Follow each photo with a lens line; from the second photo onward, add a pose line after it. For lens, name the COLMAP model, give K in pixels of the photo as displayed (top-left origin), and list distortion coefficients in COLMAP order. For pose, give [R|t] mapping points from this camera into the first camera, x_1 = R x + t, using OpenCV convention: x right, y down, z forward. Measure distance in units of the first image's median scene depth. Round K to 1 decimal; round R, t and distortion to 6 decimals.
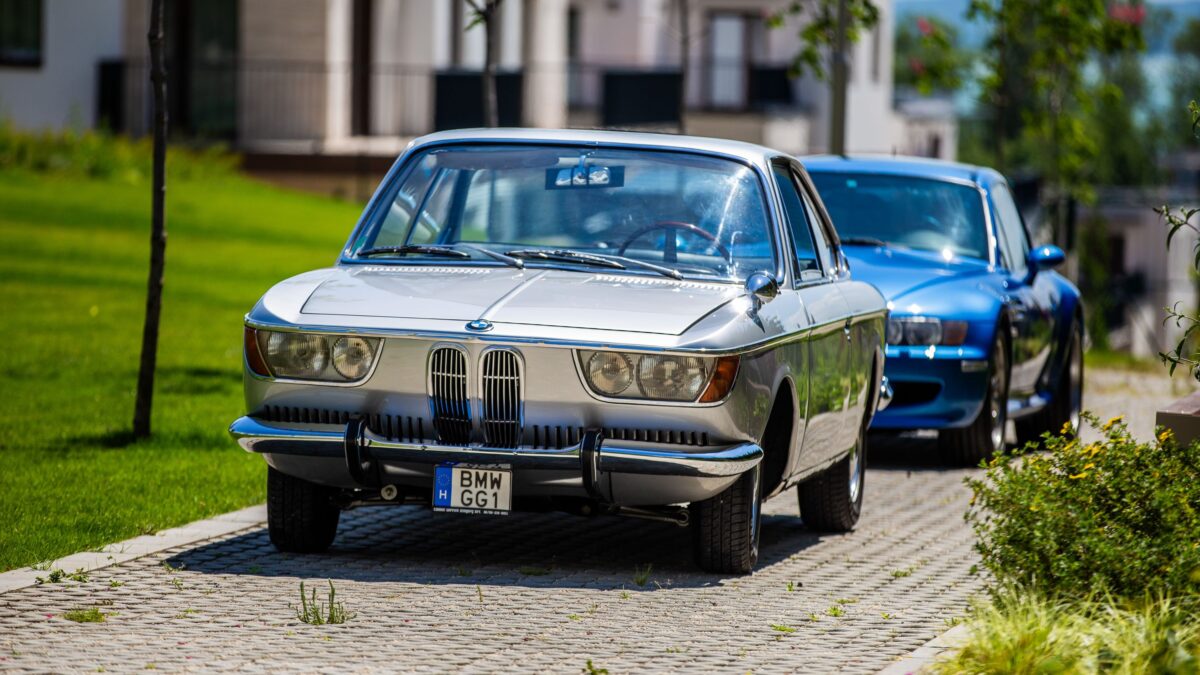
lens RADIAL K [[7054.9, 0, 600.0], [0, 7054.9, 337.5], [0, 0, 1]] dist [1.613075, 4.304465]
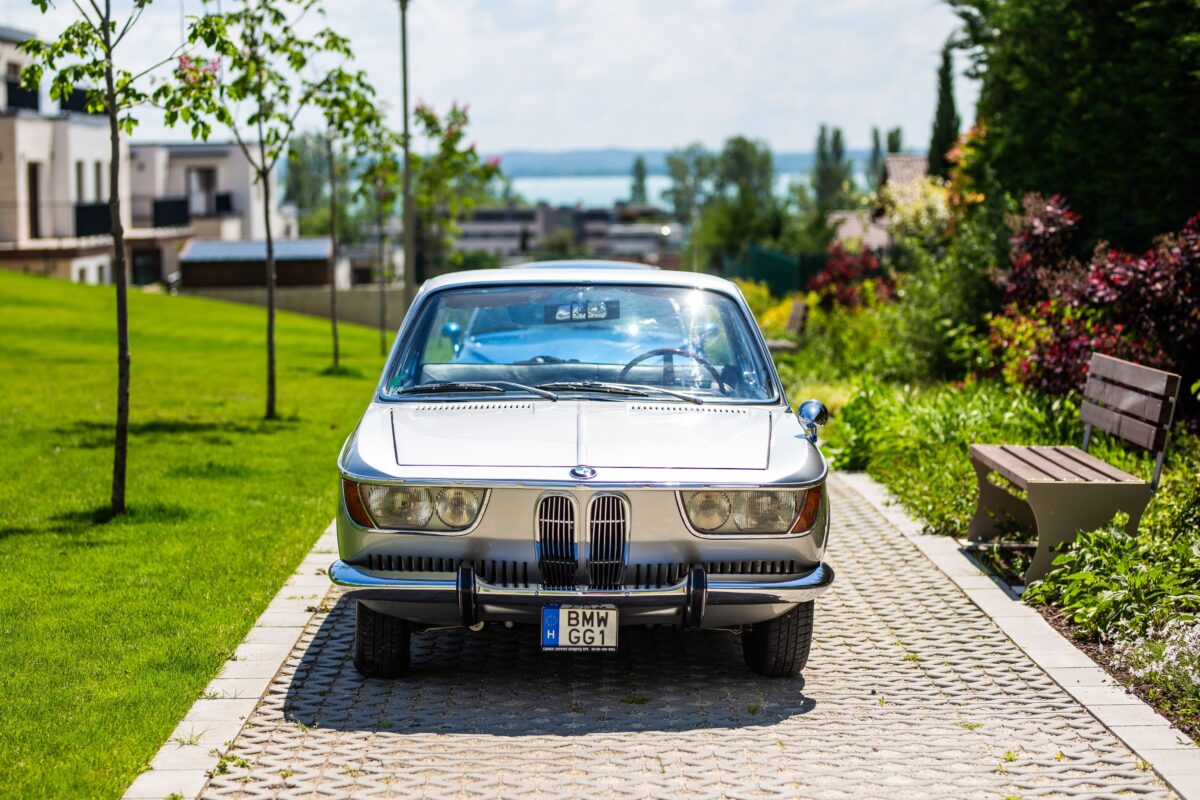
lens RADIAL K [[3113.6, 0, 600.0], [0, 3113.6, 400.0], [0, 0, 1]] dist [0.054107, -1.113226]
pose [[0.985595, -0.050304, 0.161466, -0.087598], [0.045323, 0.998380, 0.034385, -0.027760], [-0.162934, -0.026572, 0.986279, 0.547546]]
